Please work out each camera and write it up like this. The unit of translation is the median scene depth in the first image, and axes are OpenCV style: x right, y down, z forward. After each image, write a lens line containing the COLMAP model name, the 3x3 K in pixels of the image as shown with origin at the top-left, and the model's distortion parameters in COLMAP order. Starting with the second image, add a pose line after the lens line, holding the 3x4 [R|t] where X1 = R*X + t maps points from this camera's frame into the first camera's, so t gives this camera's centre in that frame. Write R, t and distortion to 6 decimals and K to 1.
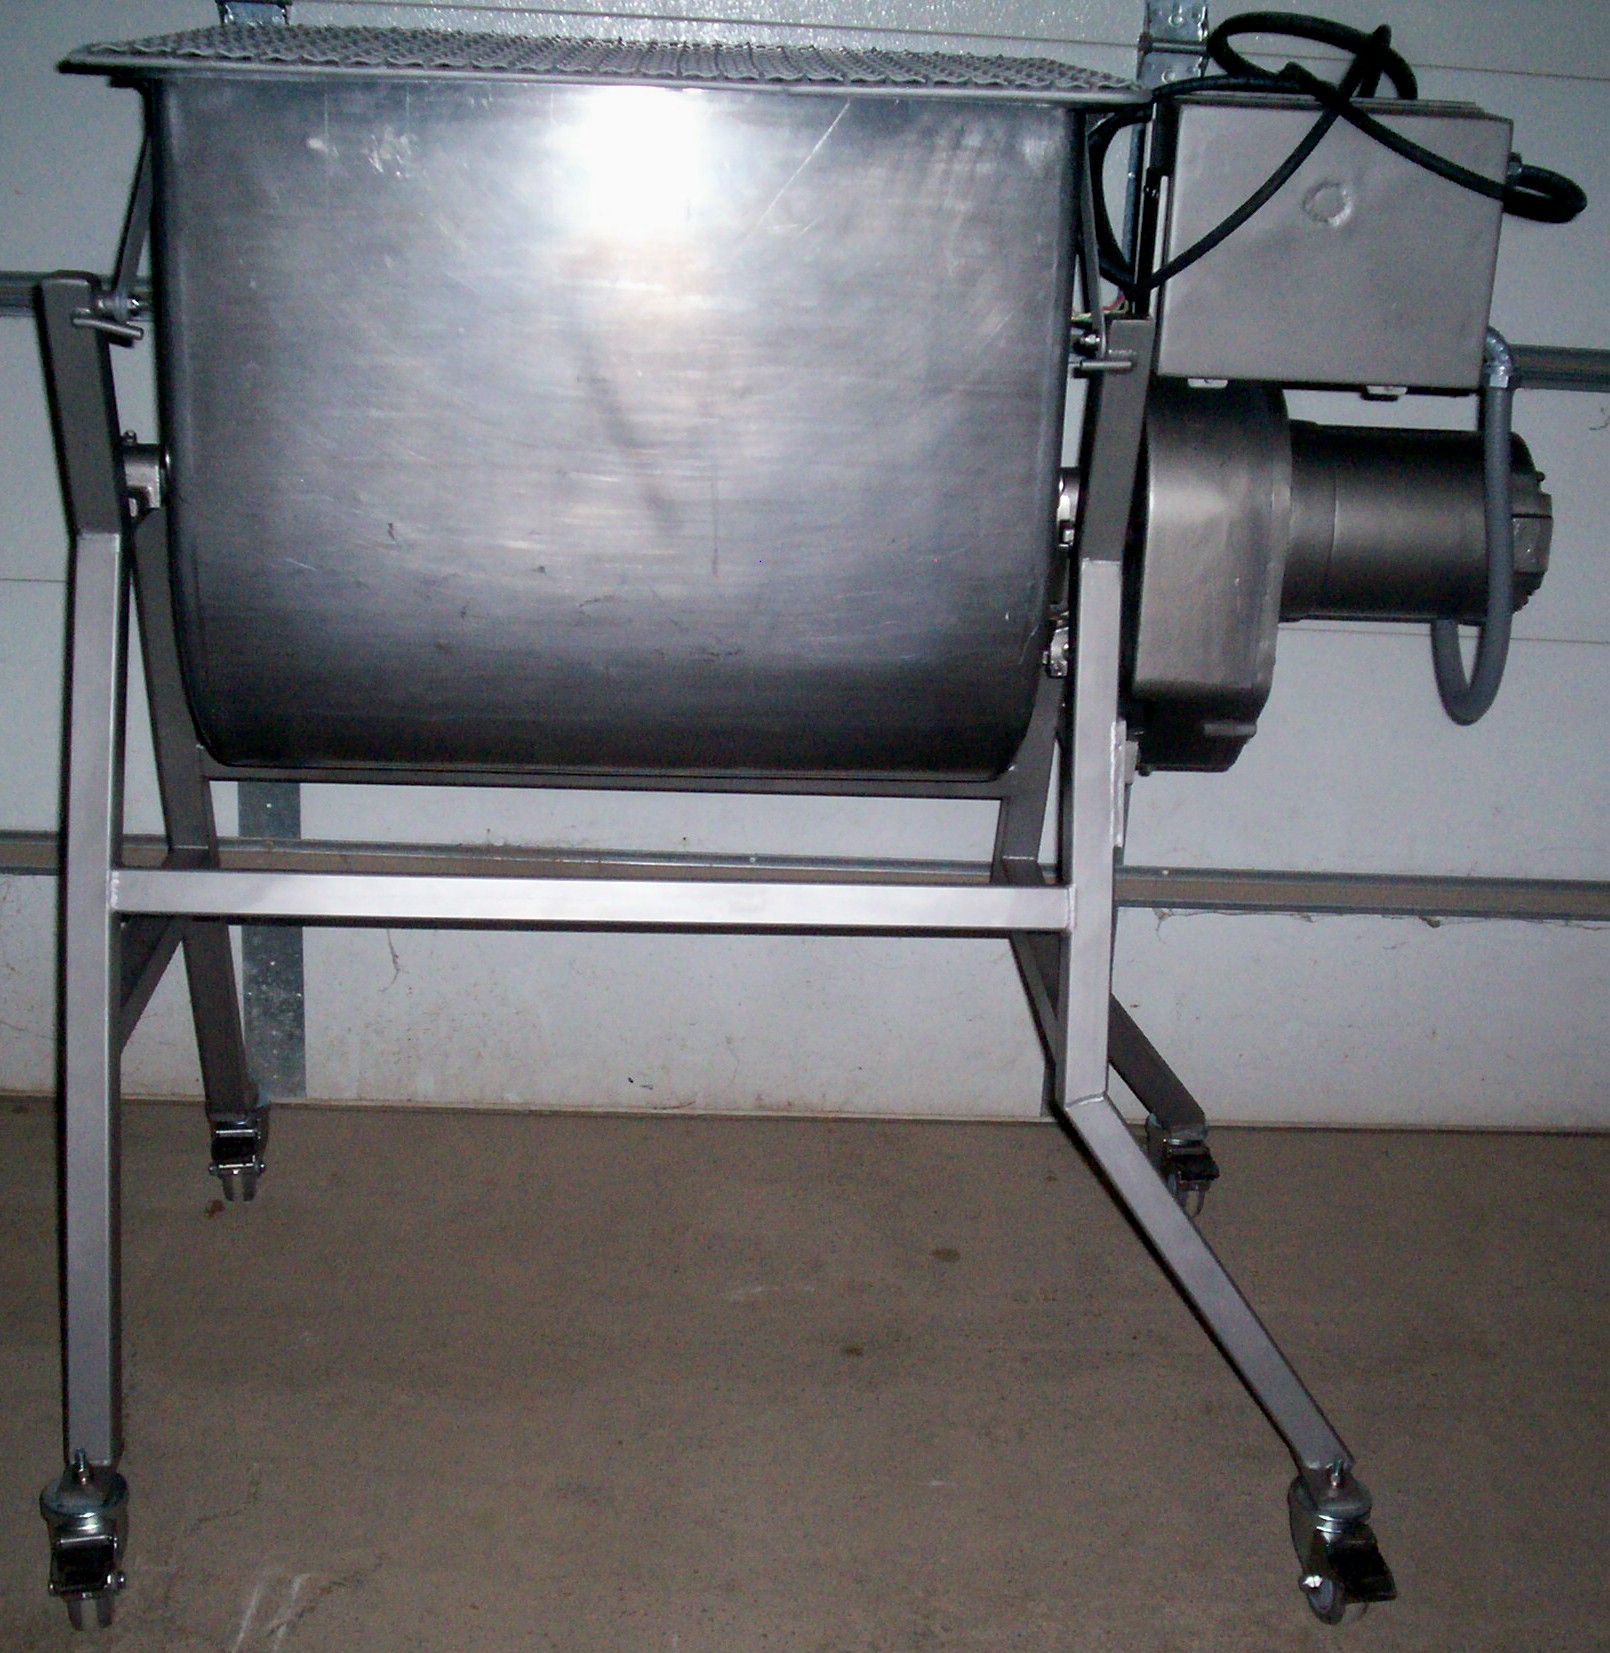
lens RADIAL K [[2102.8, 0, 822.5], [0, 2102.8, 862.6], [0, 0, 1]] dist [-0.054621, 0.000000]
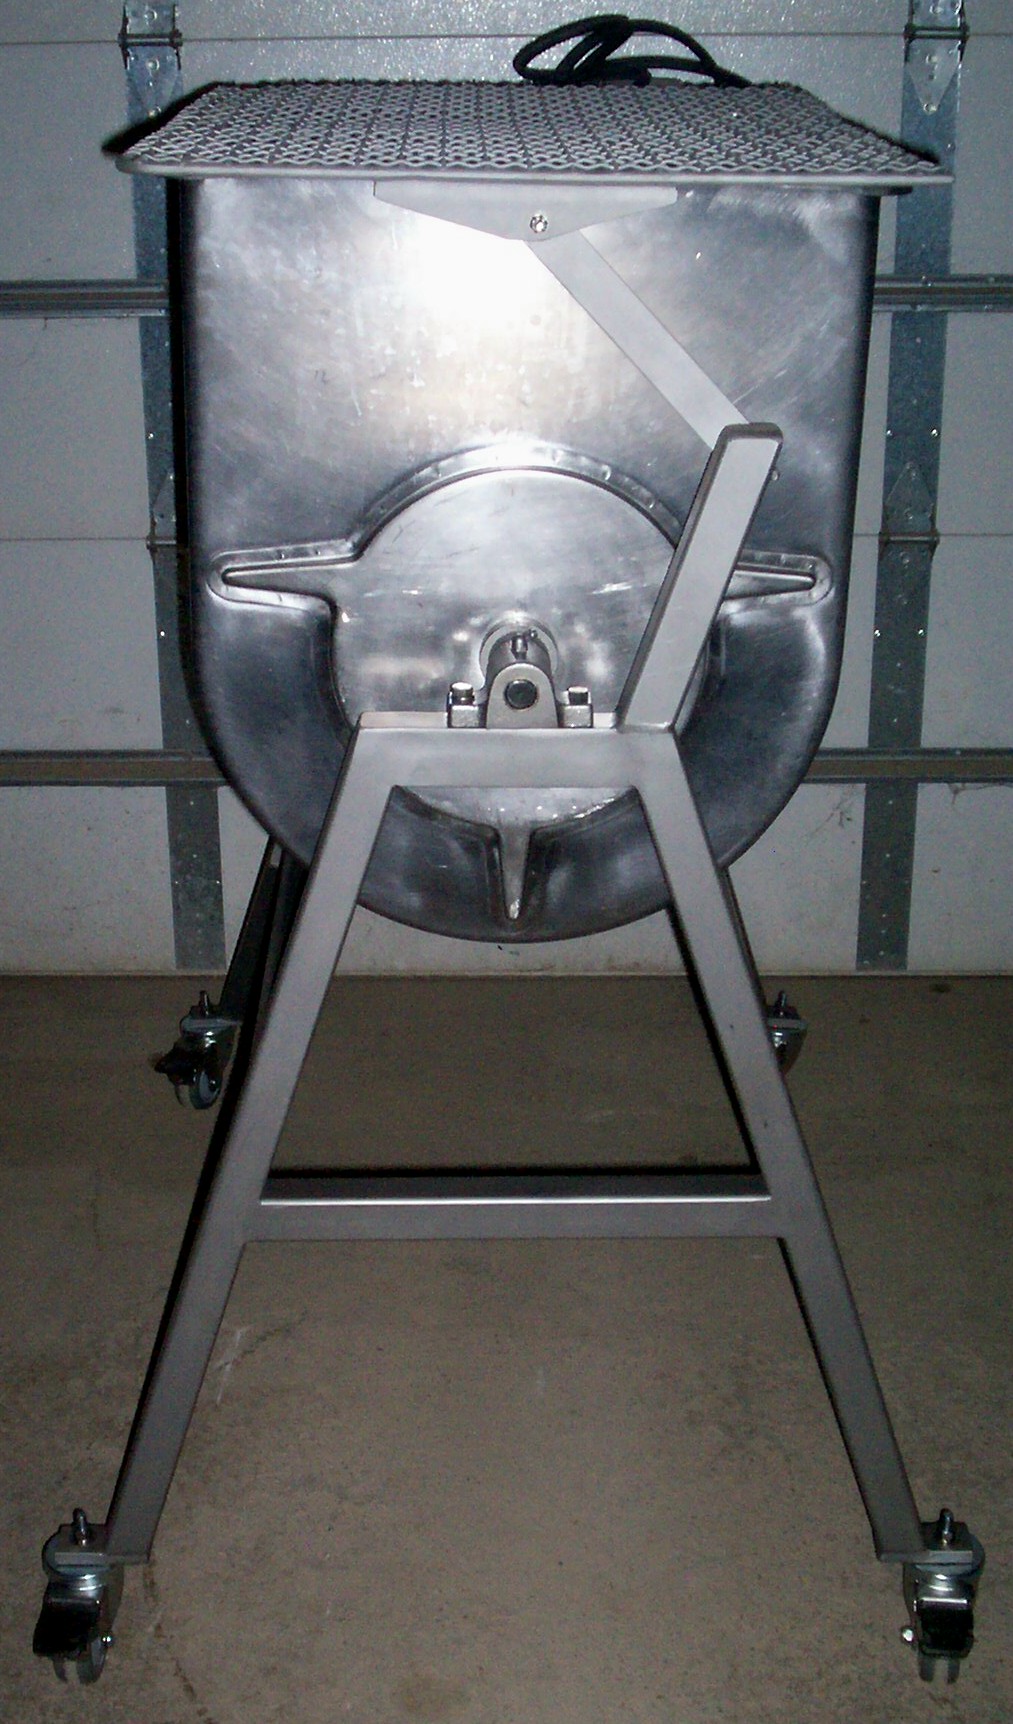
lens RADIAL K [[2223.2, 0, 495.8], [0, 2223.2, 856.0], [0, 0, 1]] dist [-0.046121, 0.000000]
pose [[0.994078, -0.030613, -0.104272, 0.040463], [0.032685, 0.999300, 0.018221, 0.033383], [0.103641, -0.021522, 0.994382, -0.250614]]
